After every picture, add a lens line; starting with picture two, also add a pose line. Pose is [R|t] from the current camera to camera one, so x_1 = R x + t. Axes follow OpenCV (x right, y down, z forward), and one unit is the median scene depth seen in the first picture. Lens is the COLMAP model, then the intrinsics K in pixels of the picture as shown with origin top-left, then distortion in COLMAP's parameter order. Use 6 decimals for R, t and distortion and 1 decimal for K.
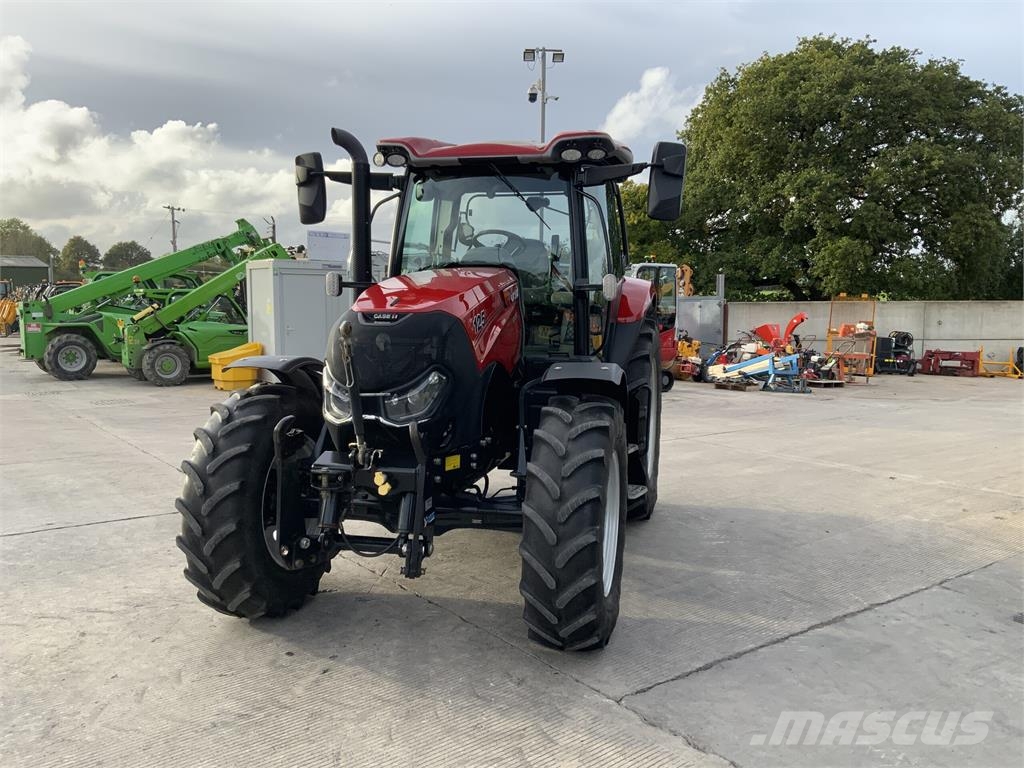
lens RADIAL K [[848.4, 0, 509.2], [0, 848.4, 381.7], [0, 0, 1]] dist [0.039641, -0.084149]
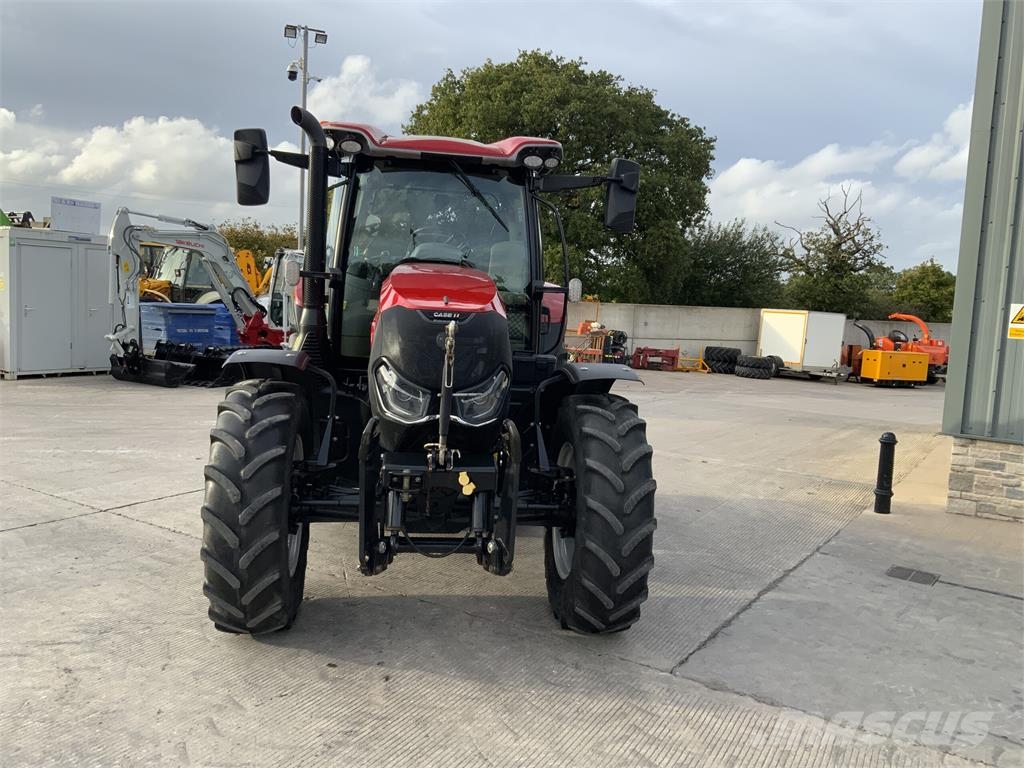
lens RADIAL K [[848.4, 0, 508.8], [0, 848.4, 383.1], [0, 0, 1]] dist [0.039641, -0.084149]
pose [[0.934277, 0.006722, 0.356485, -0.299618], [-0.011913, 0.999853, 0.012368, -0.007329], [-0.356349, -0.015802, 0.934219, 0.032801]]
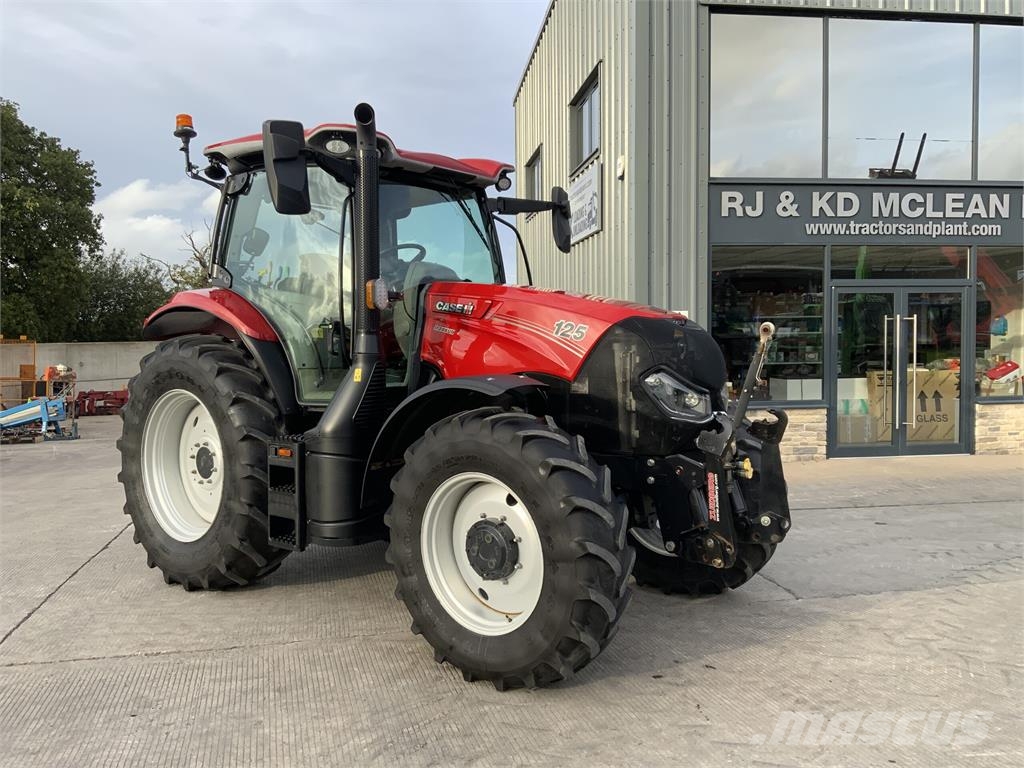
lens RADIAL K [[848.4, 0, 506.5], [0, 848.4, 384.6], [0, 0, 1]] dist [0.039641, -0.084149]
pose [[0.426272, -0.054072, 0.902977, -0.845290], [0.102328, 0.994687, 0.011258, -0.023413], [-0.898789, 0.087601, 0.429540, 0.517226]]
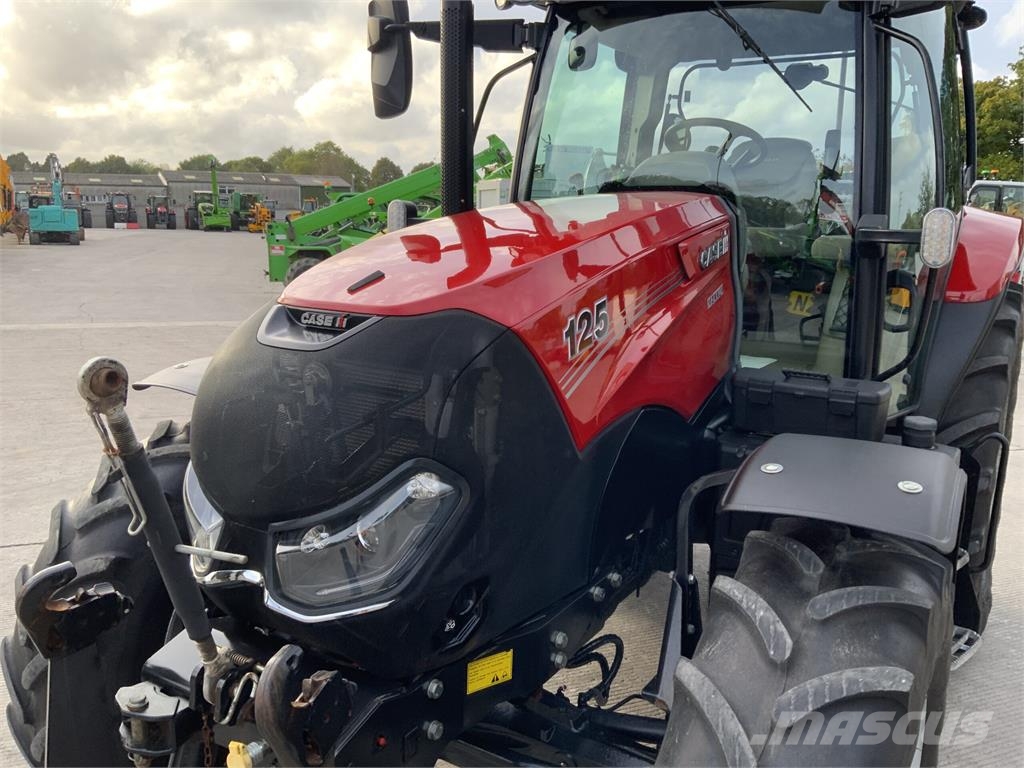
lens RADIAL K [[848.4, 0, 506.6], [0, 848.4, 381.0], [0, 0, 1]] dist [0.039641, -0.084149]
pose [[0.946257, 0.070590, -0.315618, 0.045670], [-0.041539, 0.994334, 0.097852, -0.063340], [0.320737, -0.079483, 0.943827, 0.449928]]
